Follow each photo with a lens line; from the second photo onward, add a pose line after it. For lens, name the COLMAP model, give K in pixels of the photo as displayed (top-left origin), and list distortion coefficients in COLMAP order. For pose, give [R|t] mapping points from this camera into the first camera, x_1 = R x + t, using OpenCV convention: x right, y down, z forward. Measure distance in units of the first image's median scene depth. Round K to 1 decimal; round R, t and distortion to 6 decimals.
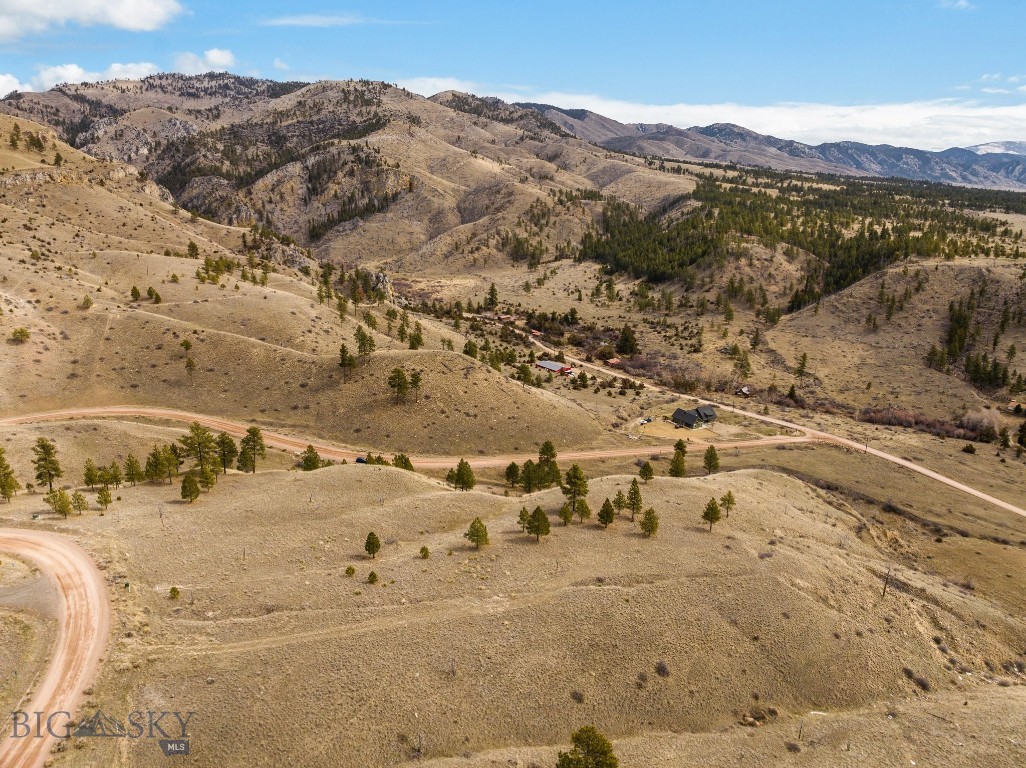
lens RADIAL K [[720.5, 0, 518.3], [0, 720.5, 380.7], [0, 0, 1]] dist [-0.043348, 0.006576]
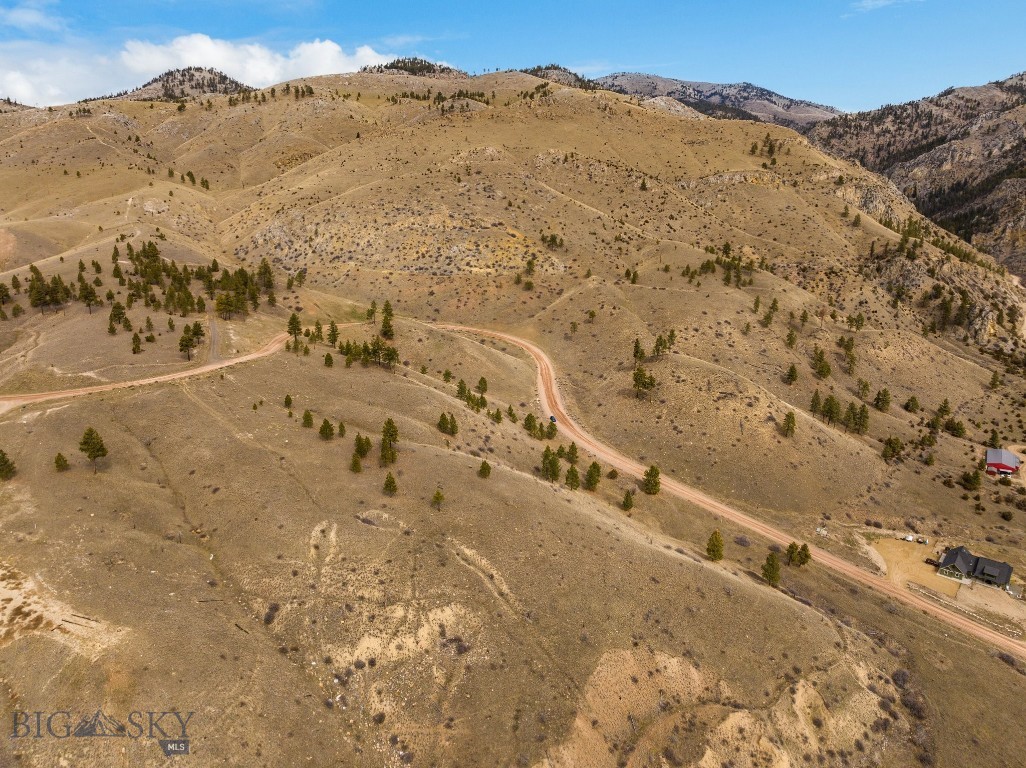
lens RADIAL K [[720.5, 0, 518.3], [0, 720.5, 380.7], [0, 0, 1]] dist [-0.043348, 0.006576]
pose [[0.355884, 0.281446, -0.891143, 0.368668], [-0.264700, 0.944880, 0.192708, -0.077511], [0.896259, 0.167304, 0.410766, 0.159733]]
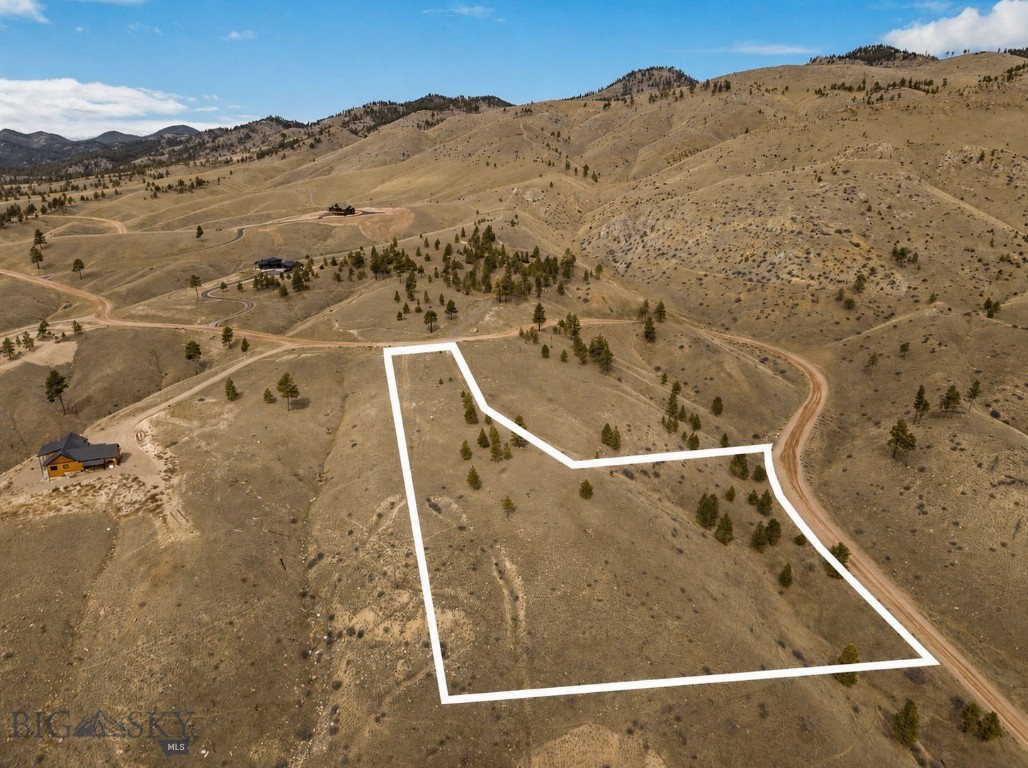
lens RADIAL K [[721.9, 0, 519.3], [0, 721.9, 380.7], [0, 0, 1]] dist [-0.043348, 0.006576]
pose [[-0.248730, 0.295233, -0.922481, 0.354879], [-0.268950, 0.893906, 0.358605, -0.117919], [0.930483, 0.337297, -0.142938, 0.302378]]
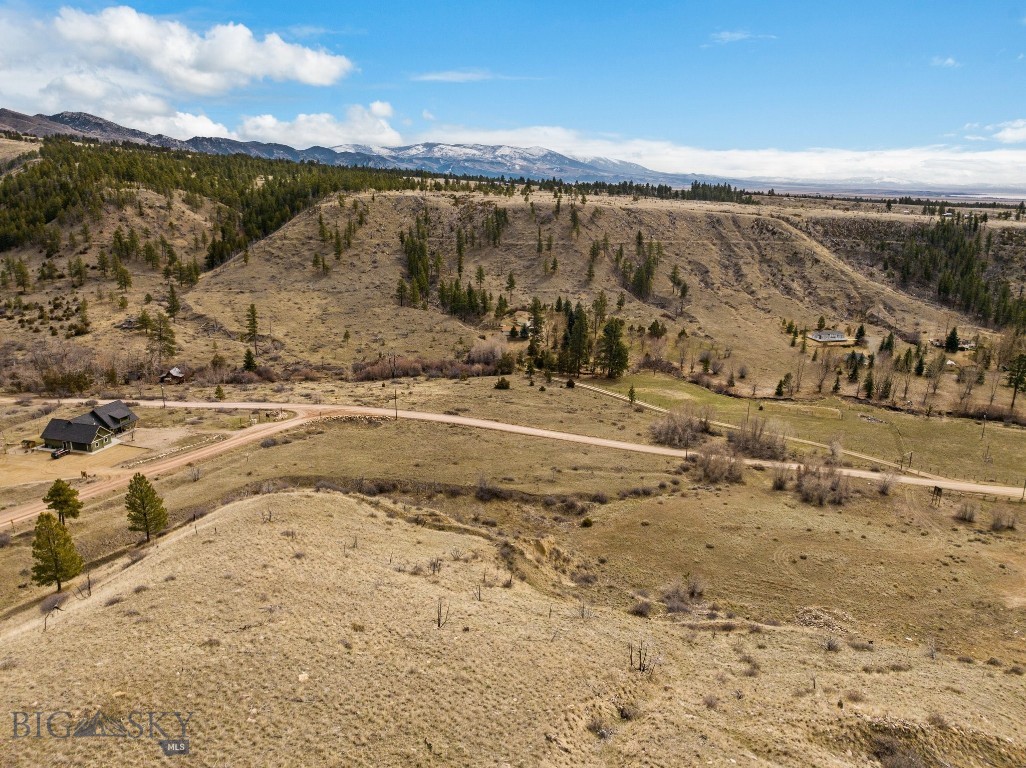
lens RADIAL K [[720.5, 0, 518.3], [0, 720.5, 380.7], [0, 0, 1]] dist [-0.043348, 0.006576]
pose [[0.698718, -0.188810, 0.690032, 0.064997], [0.190600, 0.978812, 0.074828, 0.021119], [-0.689540, 0.079236, 0.719901, 0.238790]]
